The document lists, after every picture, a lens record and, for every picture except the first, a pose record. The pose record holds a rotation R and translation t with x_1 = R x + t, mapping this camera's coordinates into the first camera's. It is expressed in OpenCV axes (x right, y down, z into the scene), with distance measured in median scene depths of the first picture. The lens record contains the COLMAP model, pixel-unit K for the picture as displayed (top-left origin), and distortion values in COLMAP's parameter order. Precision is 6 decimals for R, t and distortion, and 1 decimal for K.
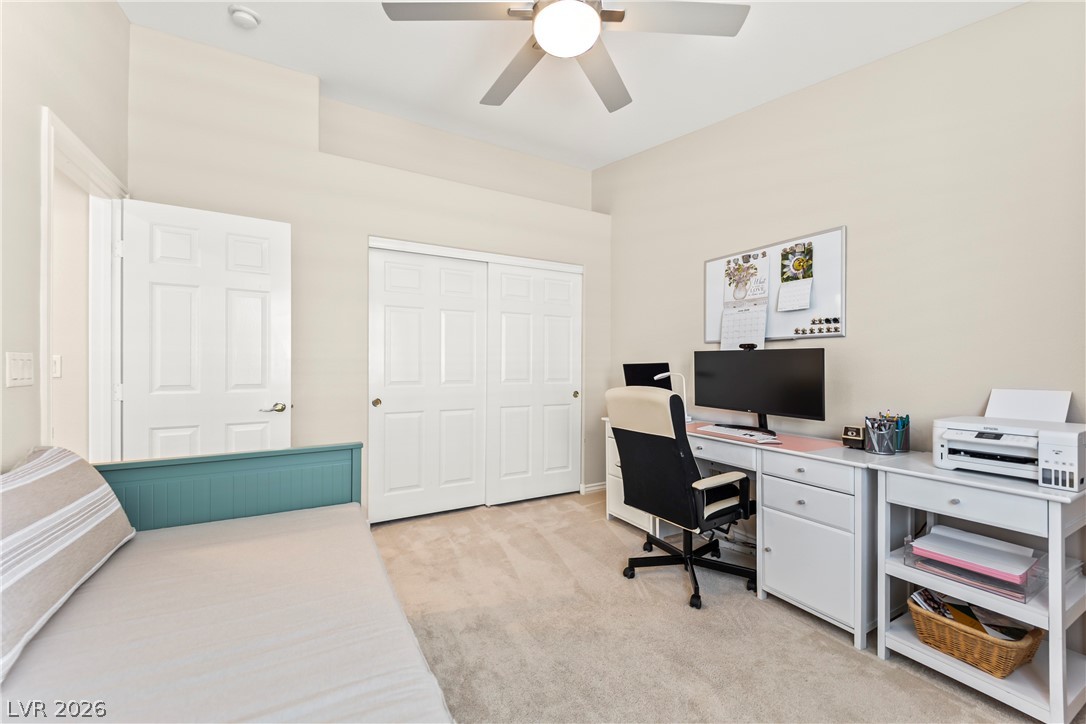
lens RADIAL K [[436.8, 0, 543.5], [0, 436.8, 363.5], [0, 0, 1]] dist [0.012445, -0.007570]
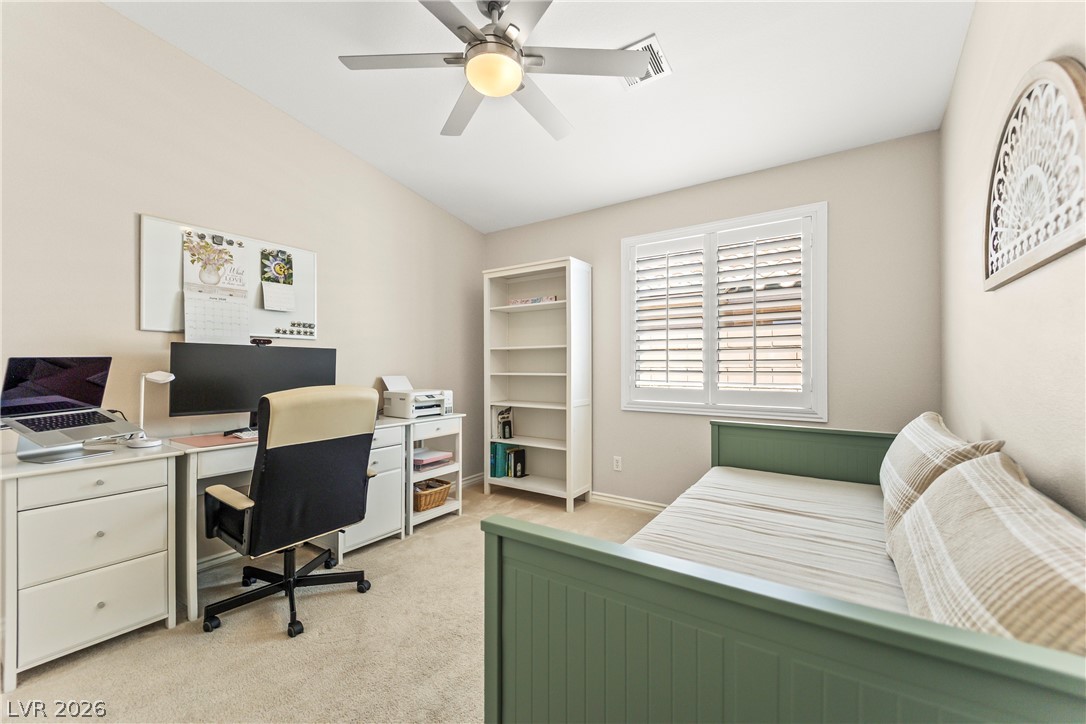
lens RADIAL K [[436.8, 0, 543.6], [0, 436.8, 365.1], [0, 0, 1]] dist [0.012445, -0.007570]
pose [[-0.437749, 0.004276, 0.899087, -0.674170], [-0.002721, 0.999978, -0.006080, 0.015708], [-0.899093, -0.005108, -0.437727, 0.883428]]
